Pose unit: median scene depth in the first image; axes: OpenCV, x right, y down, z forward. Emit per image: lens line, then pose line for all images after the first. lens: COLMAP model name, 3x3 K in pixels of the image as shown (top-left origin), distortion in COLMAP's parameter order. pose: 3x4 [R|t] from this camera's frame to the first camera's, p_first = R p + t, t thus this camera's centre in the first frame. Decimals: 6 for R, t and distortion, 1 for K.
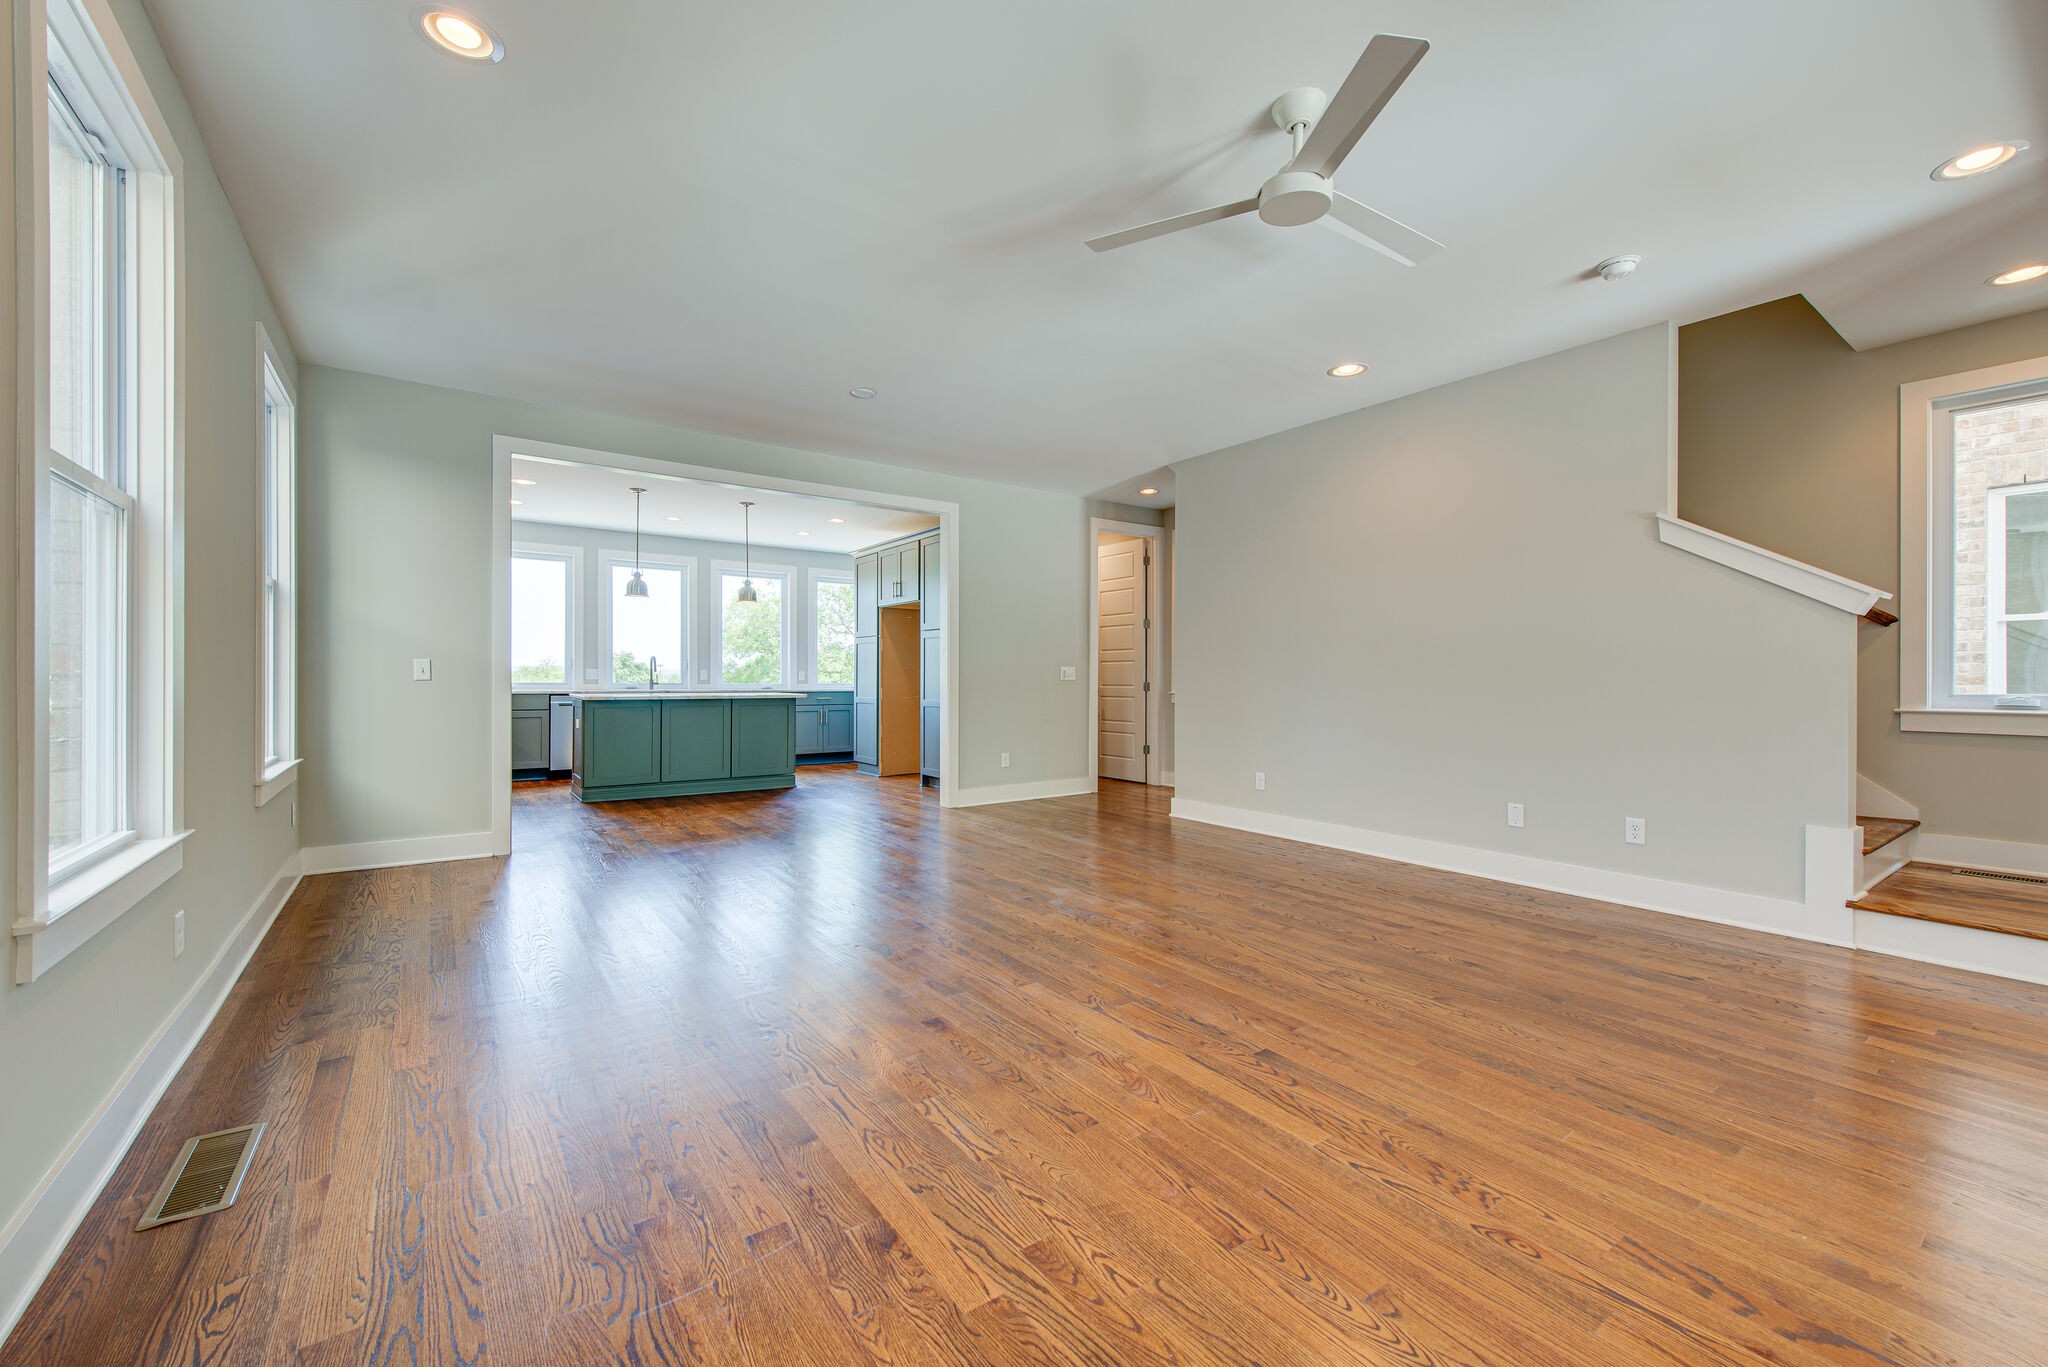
lens RADIAL K [[799.4, 0, 1030.7], [0, 799.4, 680.4], [0, 0, 1]] dist [0.004352, -0.001611]
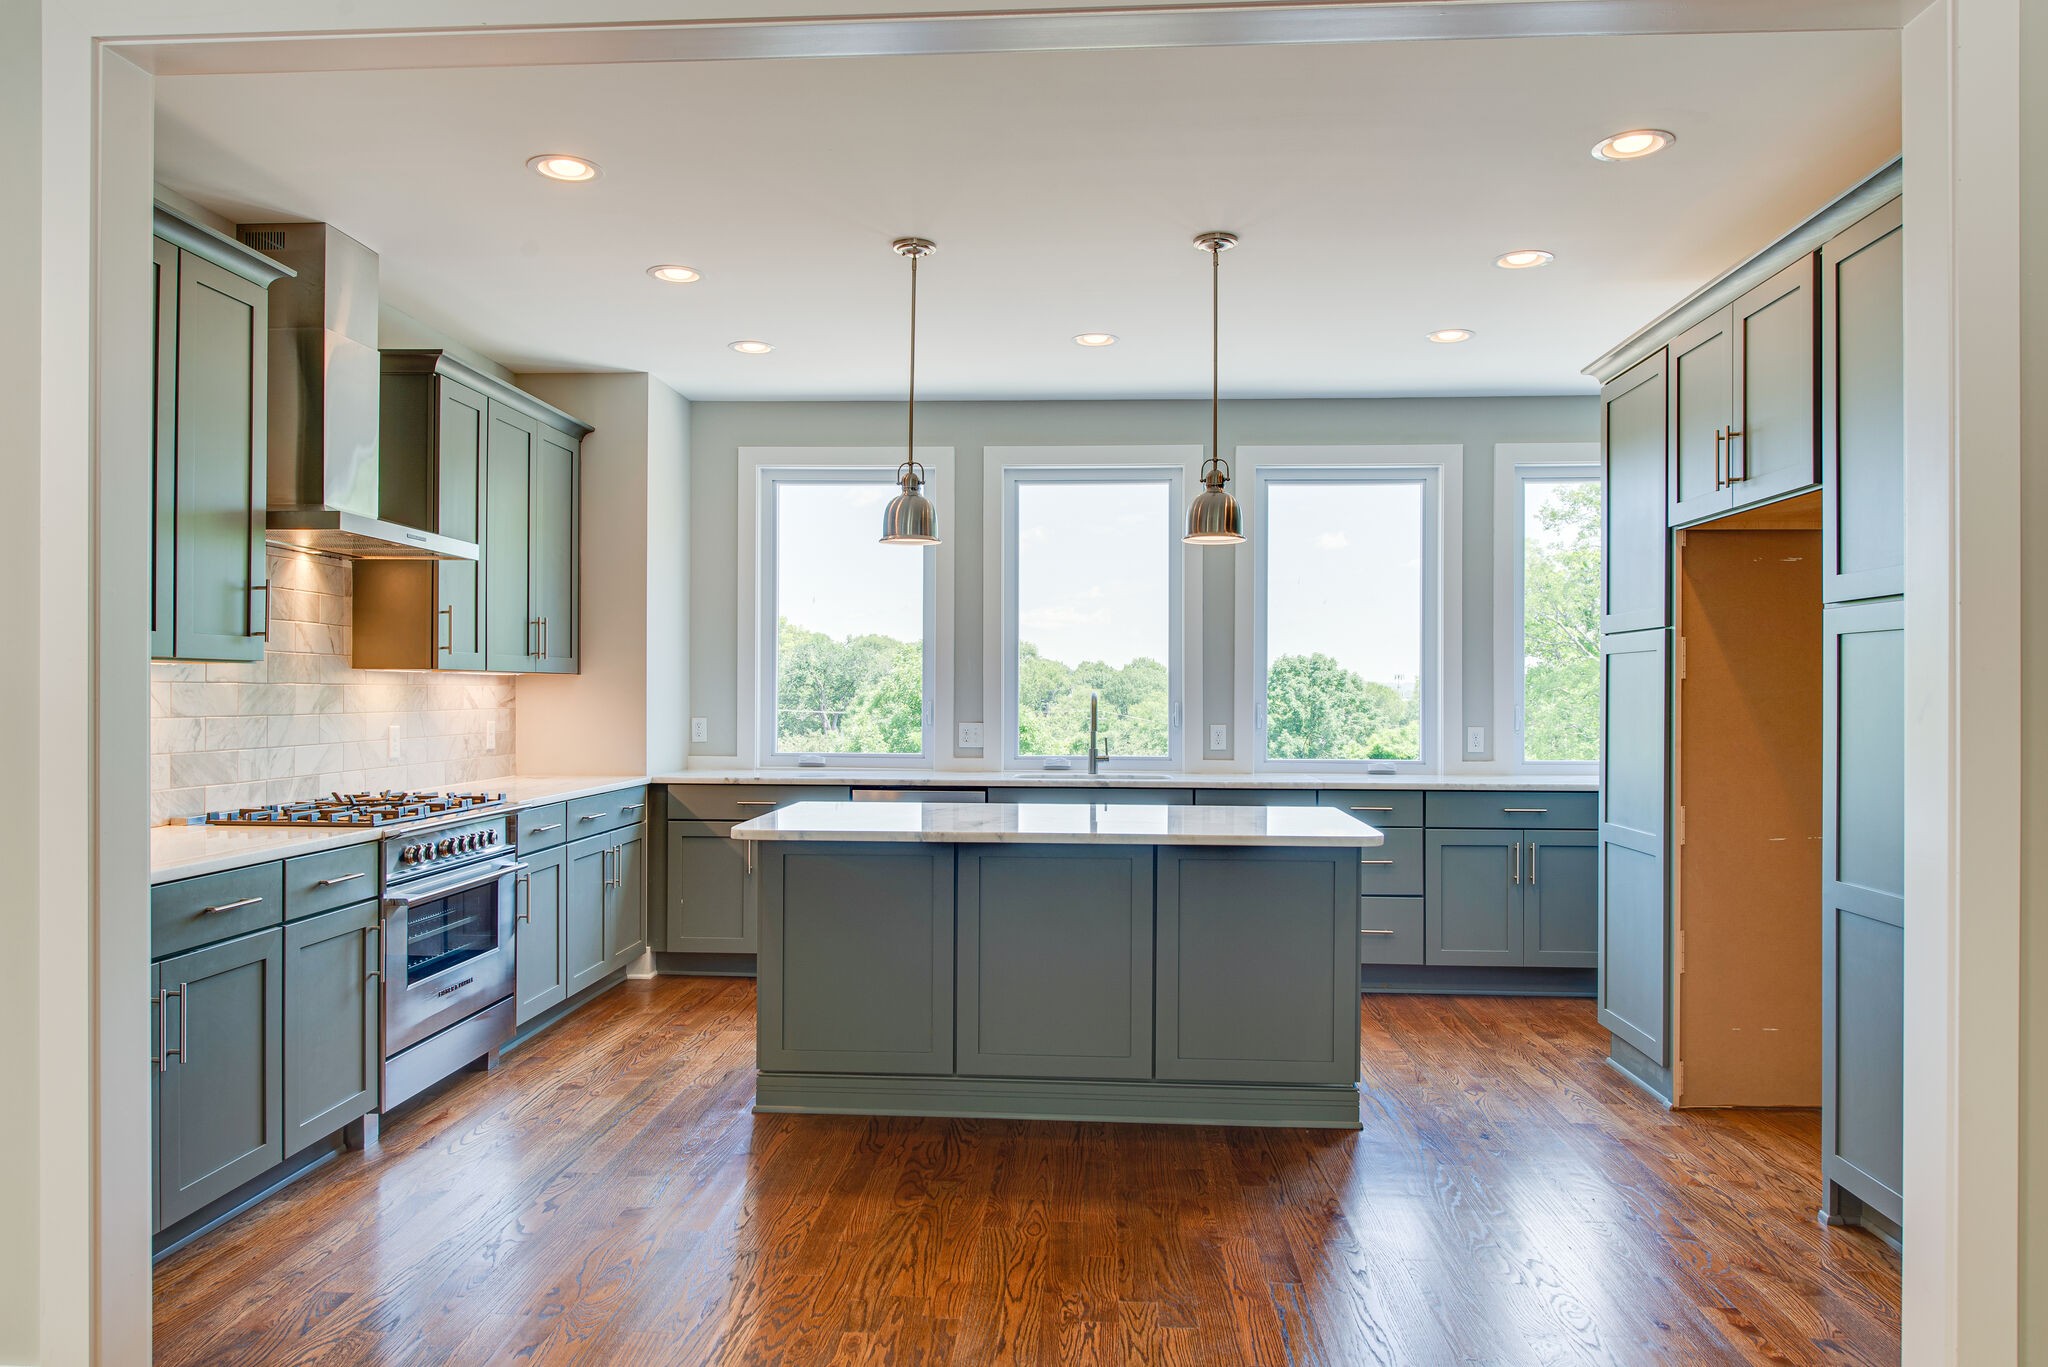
lens RADIAL K [[1394.9, 0, 1029.3], [0, 1394.9, 690.9], [0, 0, 1]] dist [0.005074, -0.013783]
pose [[0.771508, -0.001878, -0.636217, -0.058643], [-0.003269, 0.999971, -0.006916, -0.036121], [0.636212, 0.007416, 0.771479, 0.591518]]
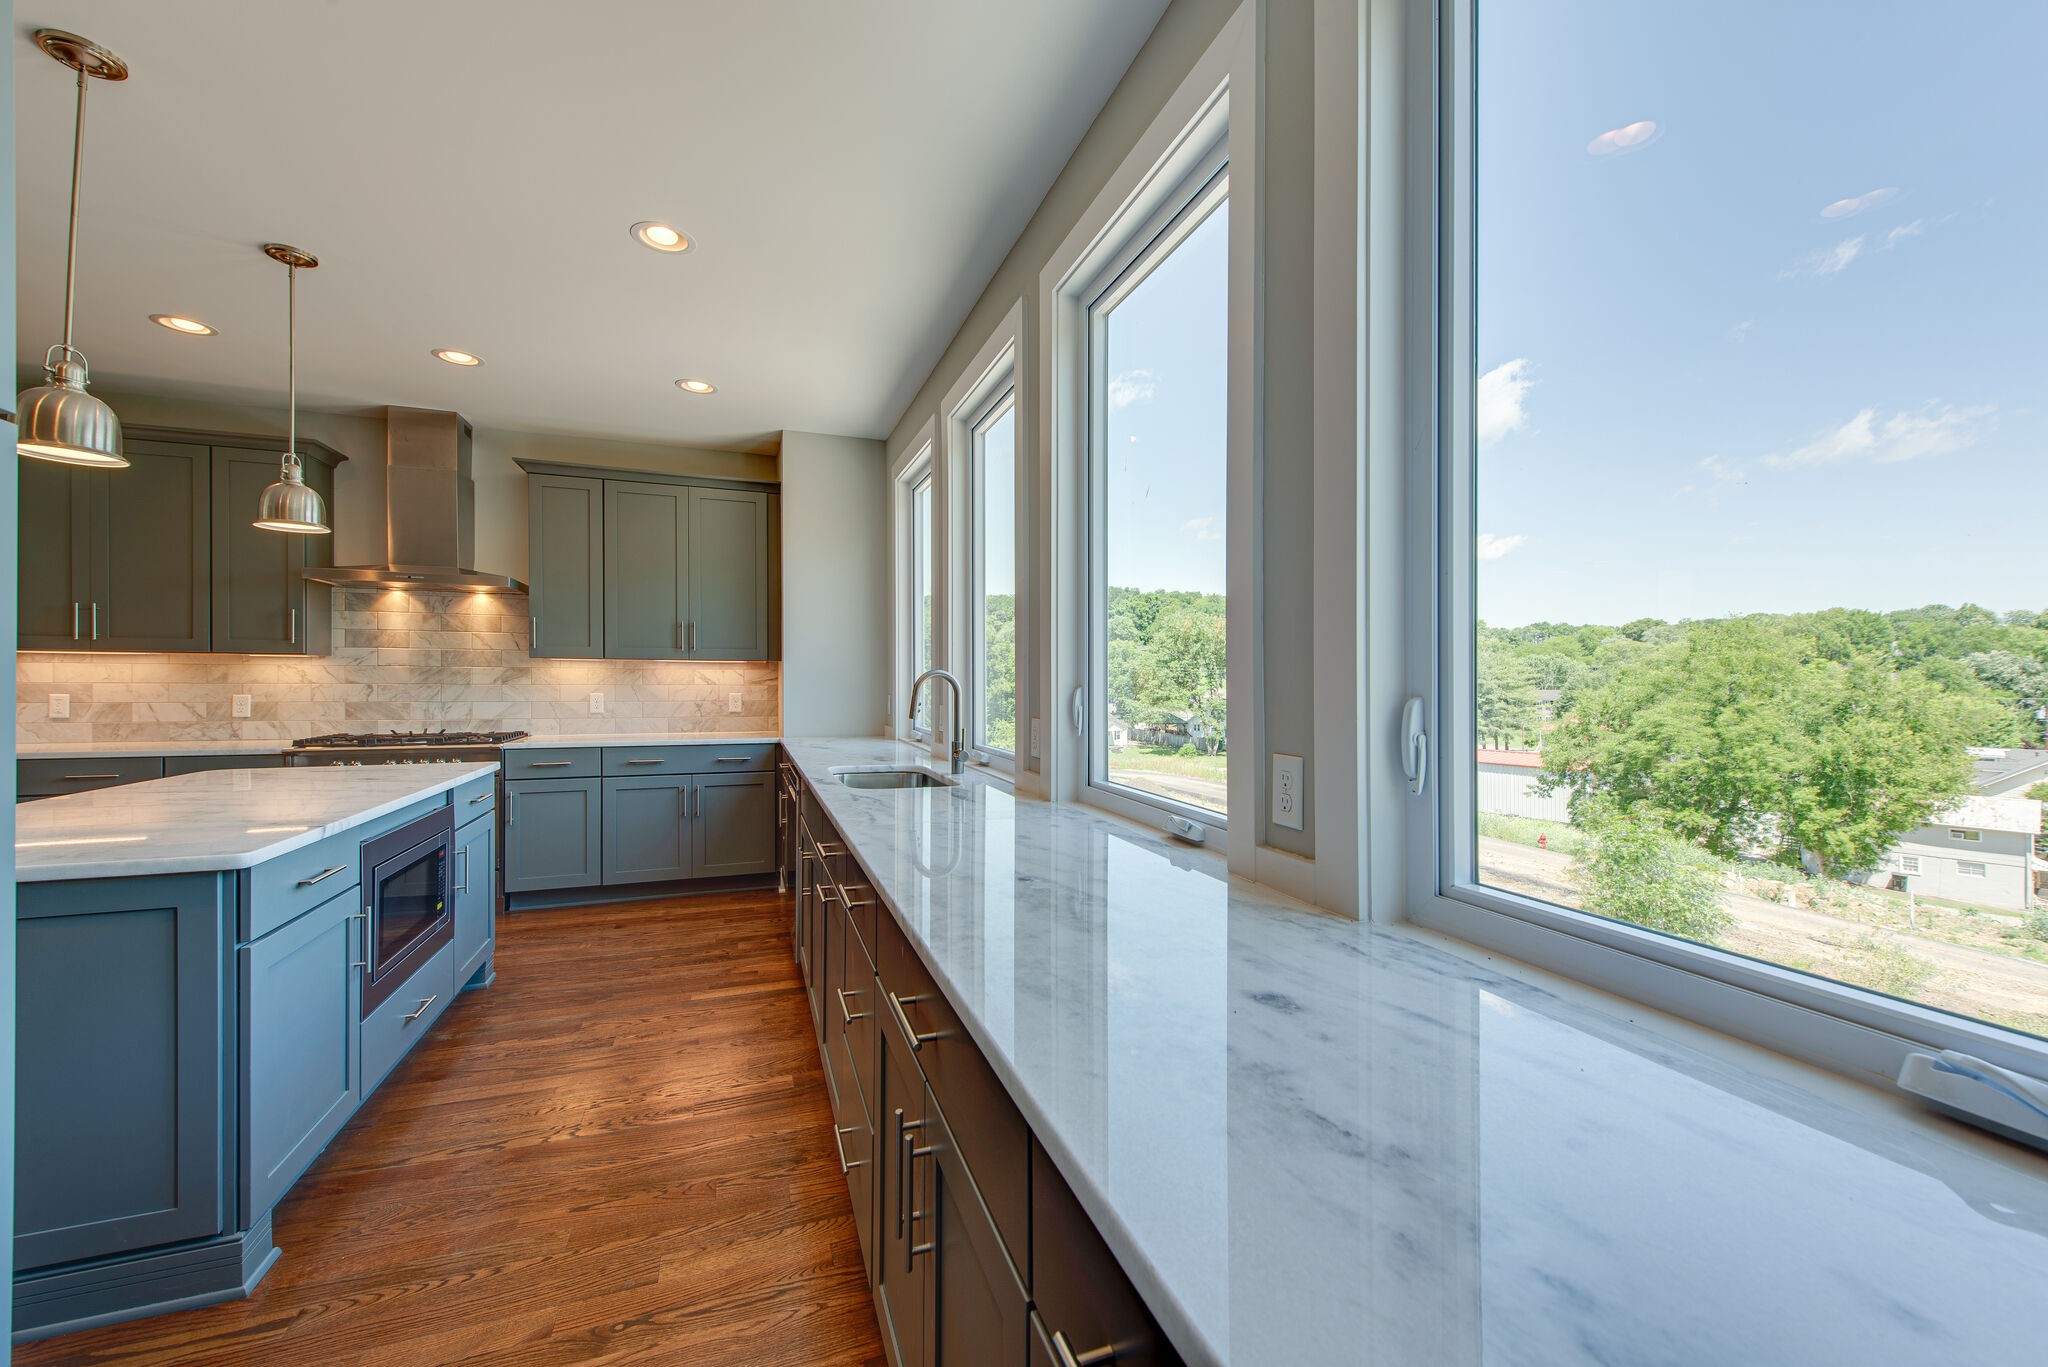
lens RADIAL K [[799.4, 0, 1027.1], [0, 799.4, 681.5], [0, 0, 1]] dist [0.004352, -0.001611]
pose [[-0.290861, -0.006337, -0.956744, -0.245315], [-0.010859, 0.999936, -0.003322, -0.033602], [0.956704, 0.009423, -0.290911, 1.561567]]
